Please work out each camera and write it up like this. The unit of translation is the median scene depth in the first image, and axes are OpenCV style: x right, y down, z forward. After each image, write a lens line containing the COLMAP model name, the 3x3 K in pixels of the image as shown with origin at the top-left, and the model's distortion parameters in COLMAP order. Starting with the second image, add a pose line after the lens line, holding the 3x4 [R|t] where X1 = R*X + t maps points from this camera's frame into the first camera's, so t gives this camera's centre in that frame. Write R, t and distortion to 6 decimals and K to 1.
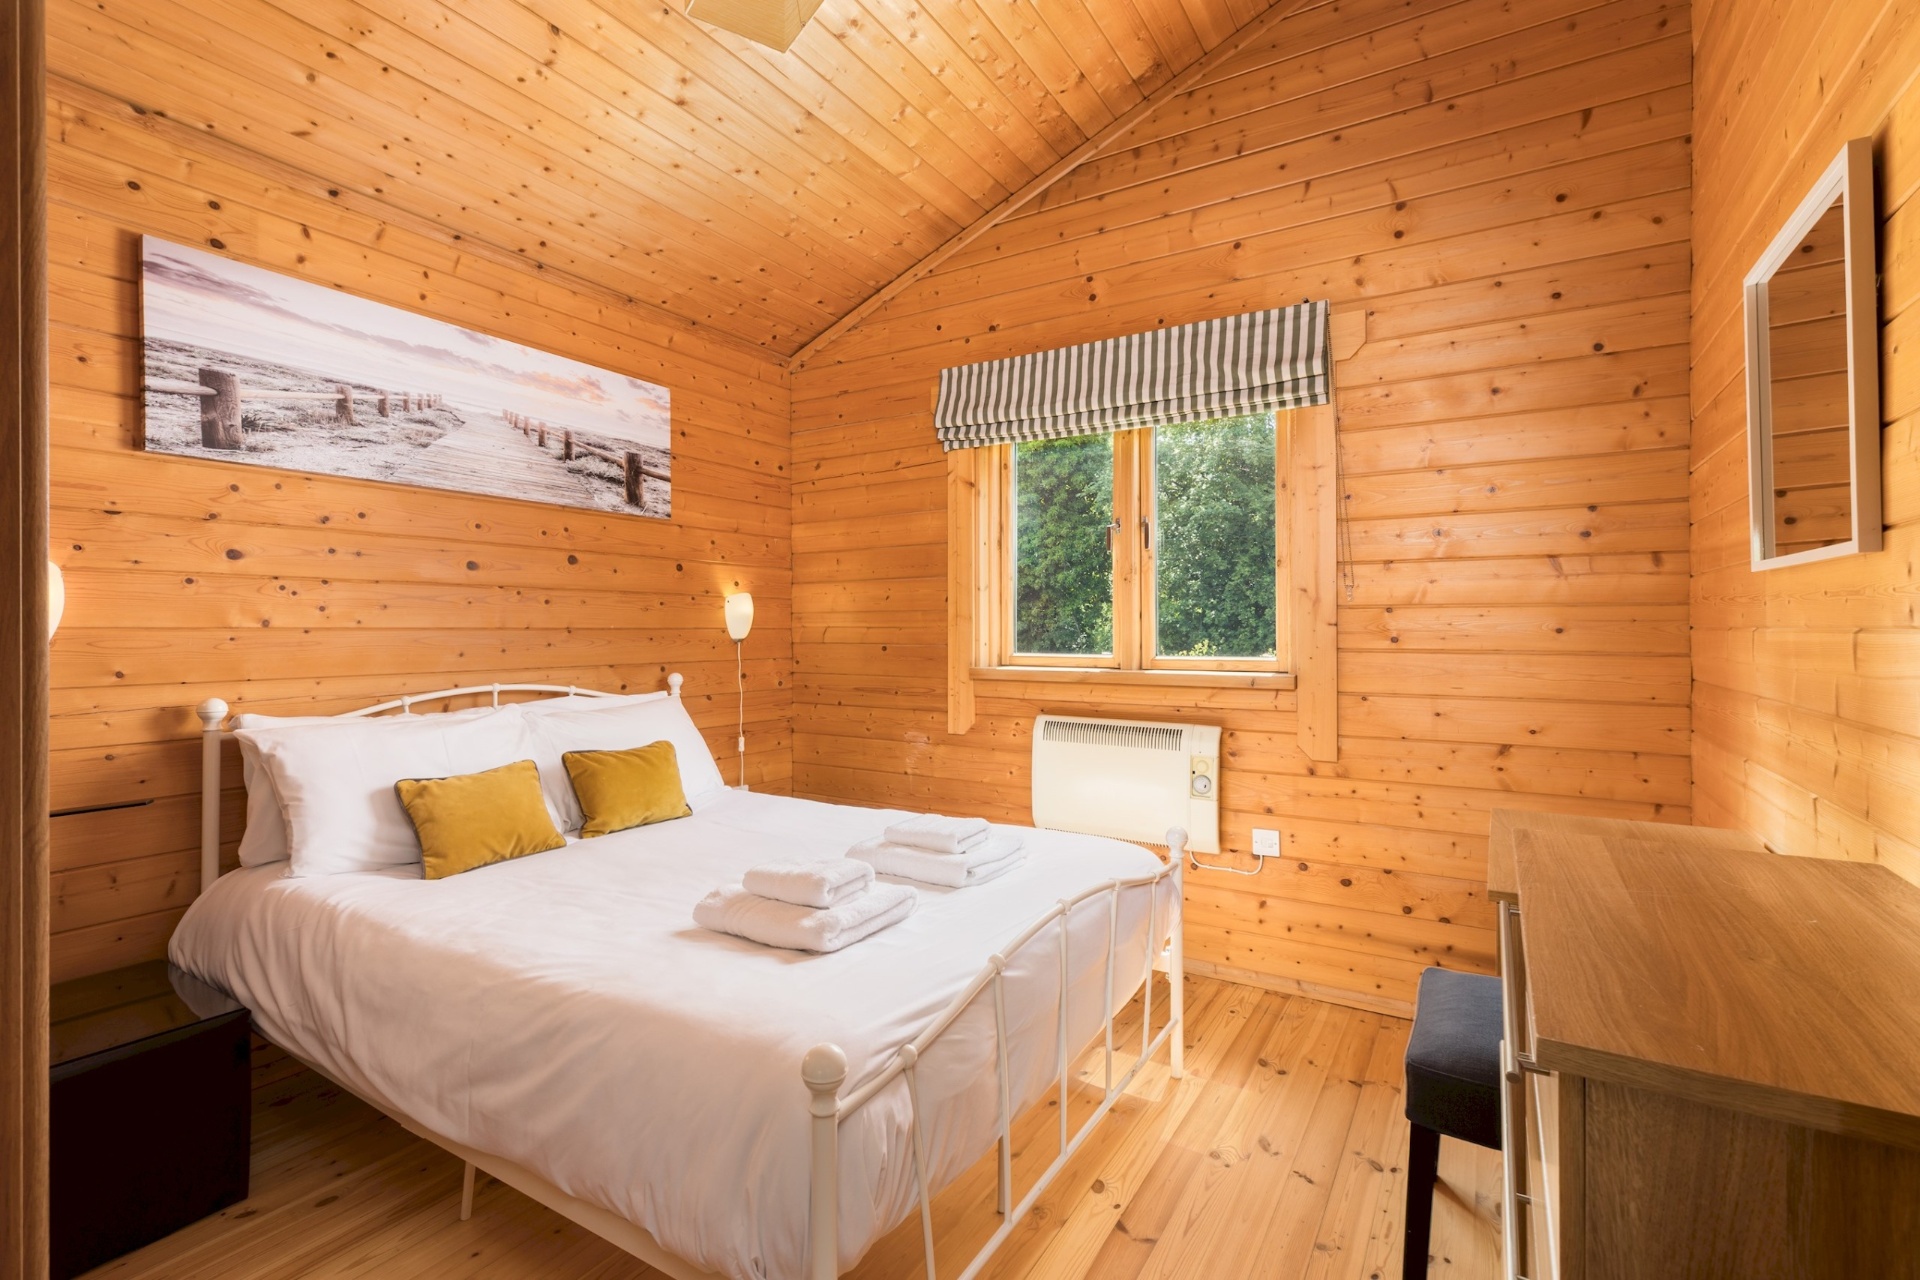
lens RADIAL K [[853.1, 0, 958.2], [0, 853.1, 632.8], [0, 0, 1]] dist [0.002394, 0.000442]
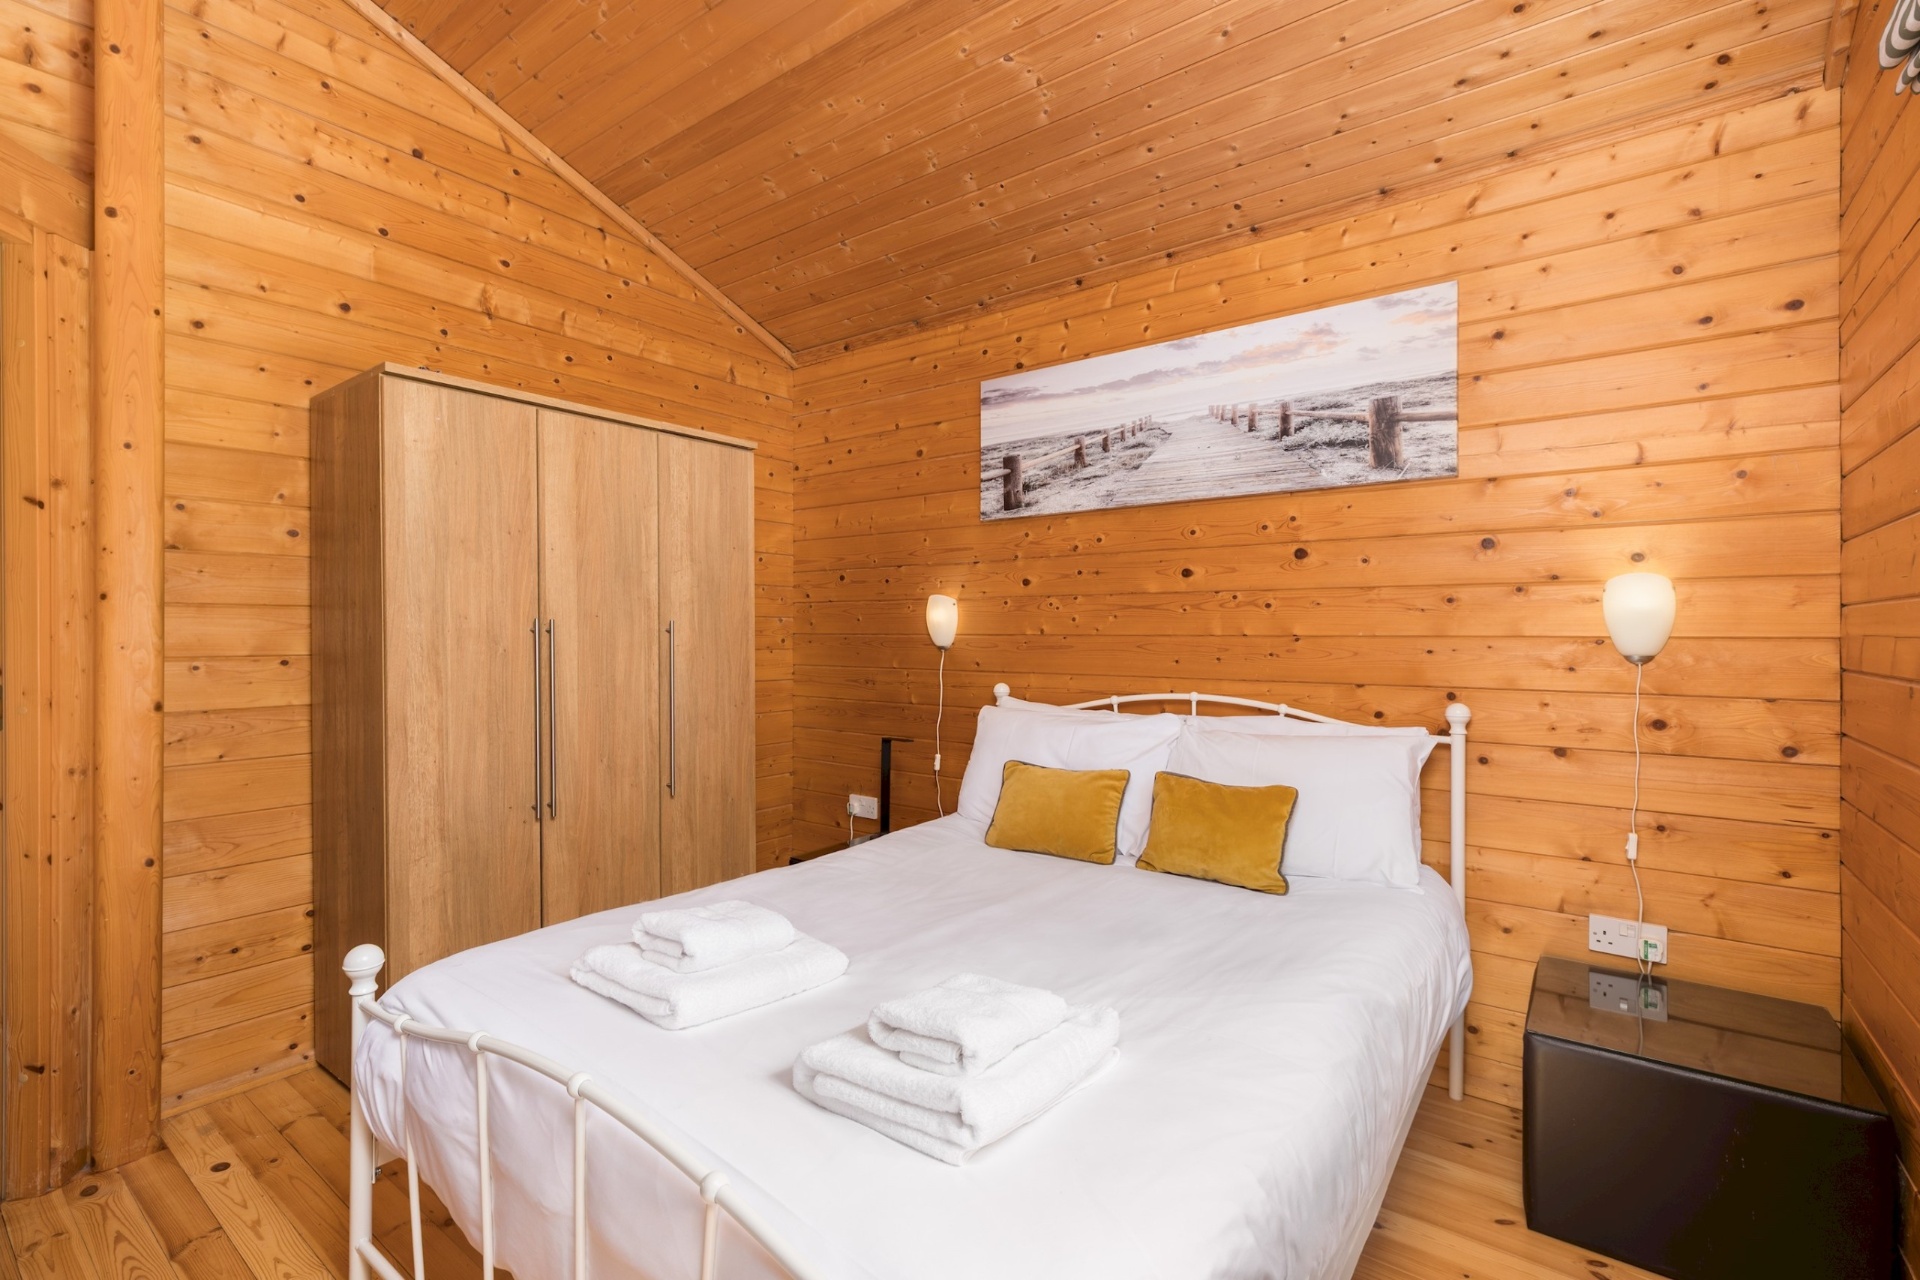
lens RADIAL K [[853.1, 0, 958.2], [0, 853.1, 632.8], [0, 0, 1]] dist [0.002394, 0.000442]
pose [[-0.085804, 0.002755, -0.996308, 0.460974], [-0.004727, 0.999984, 0.003173, -0.010657], [0.996301, 0.004982, -0.085790, 0.838914]]
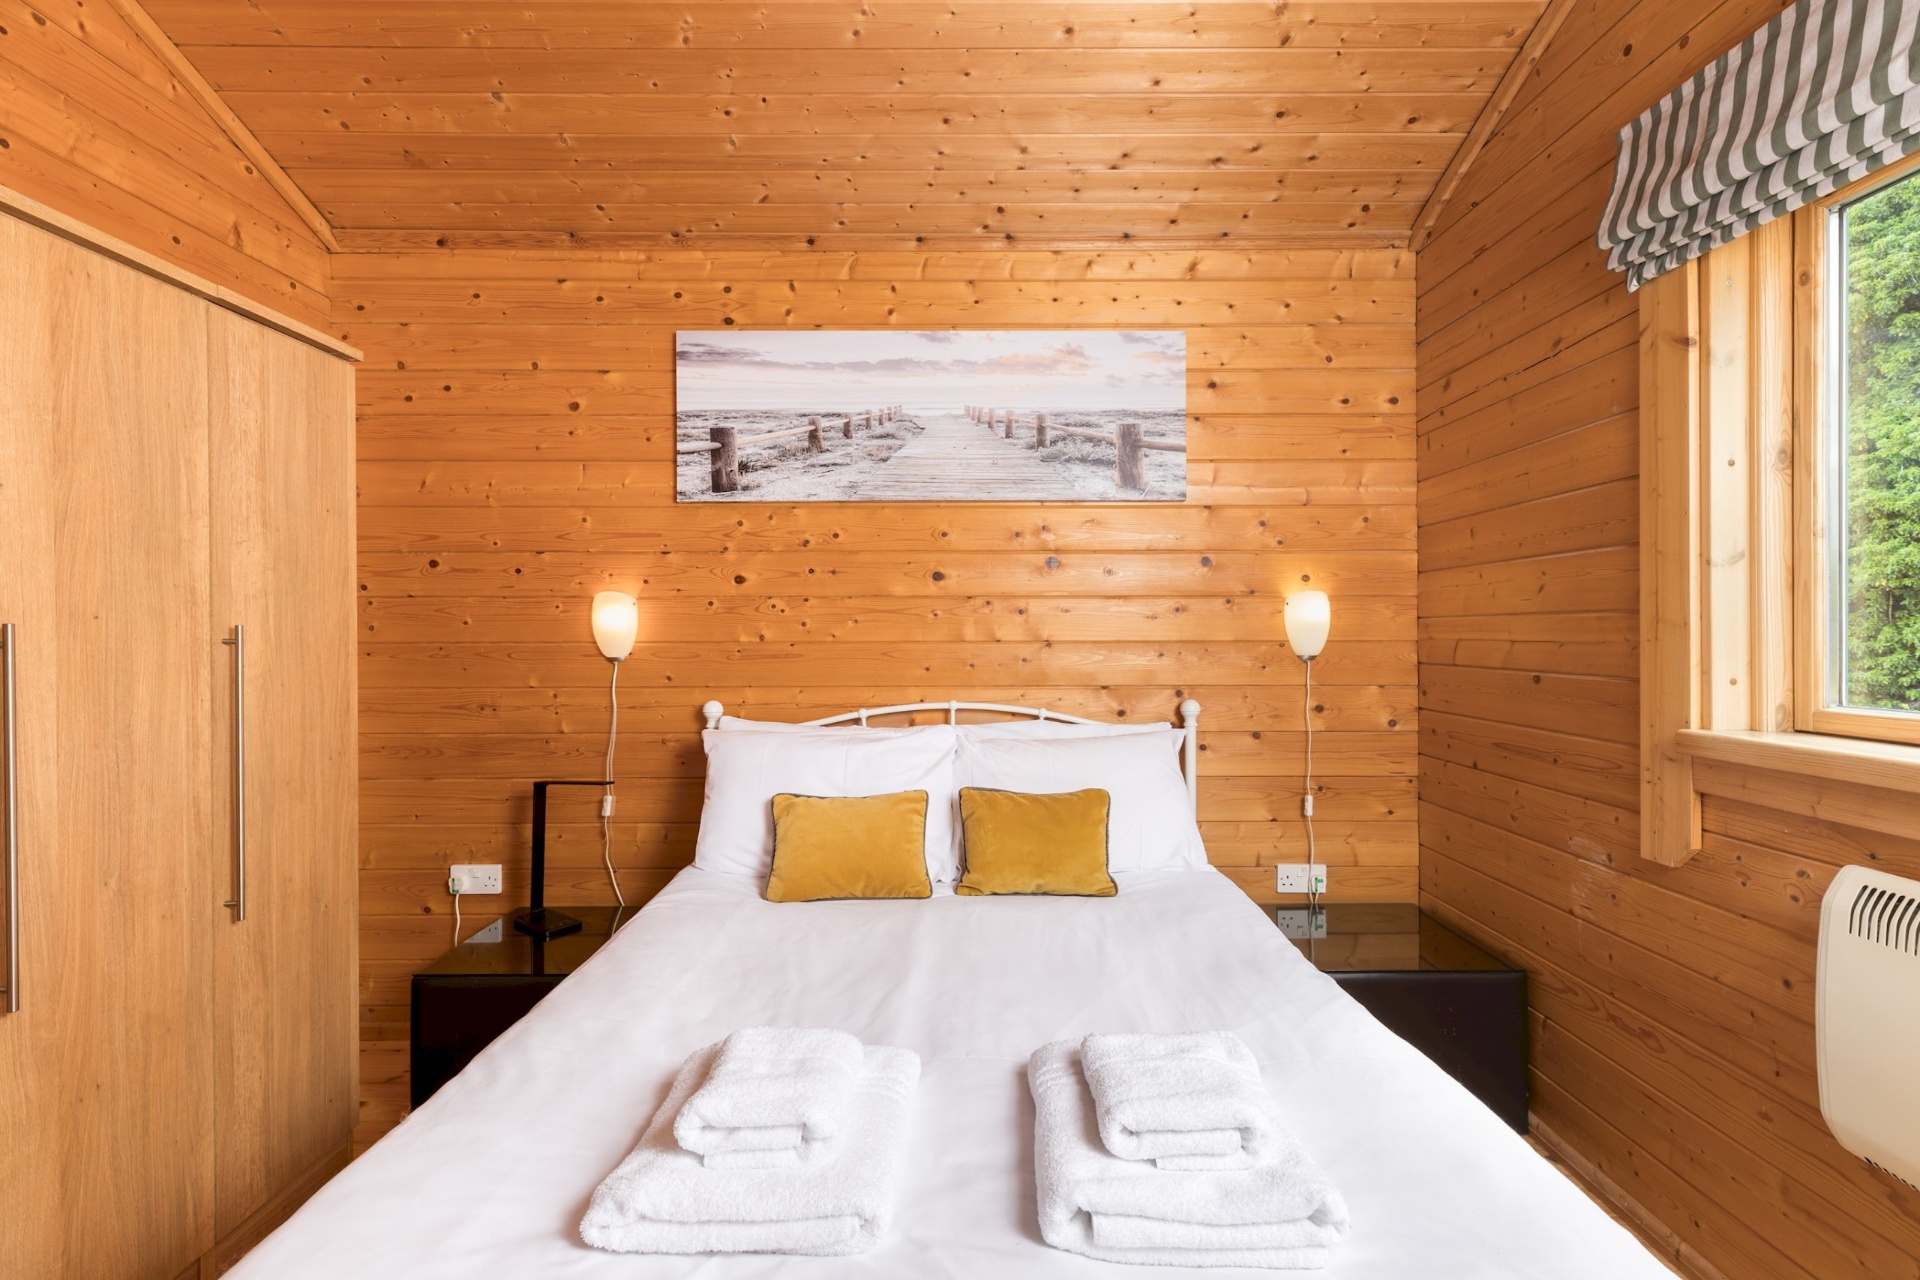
lens RADIAL K [[853.1, 0, 958.2], [0, 853.1, 632.8], [0, 0, 1]] dist [0.002394, 0.000442]
pose [[0.532988, 0.001408, -0.846122, 0.258947], [-0.001993, 0.999998, 0.000409, -0.016140], [0.846121, 0.001469, 0.532989, 0.521542]]
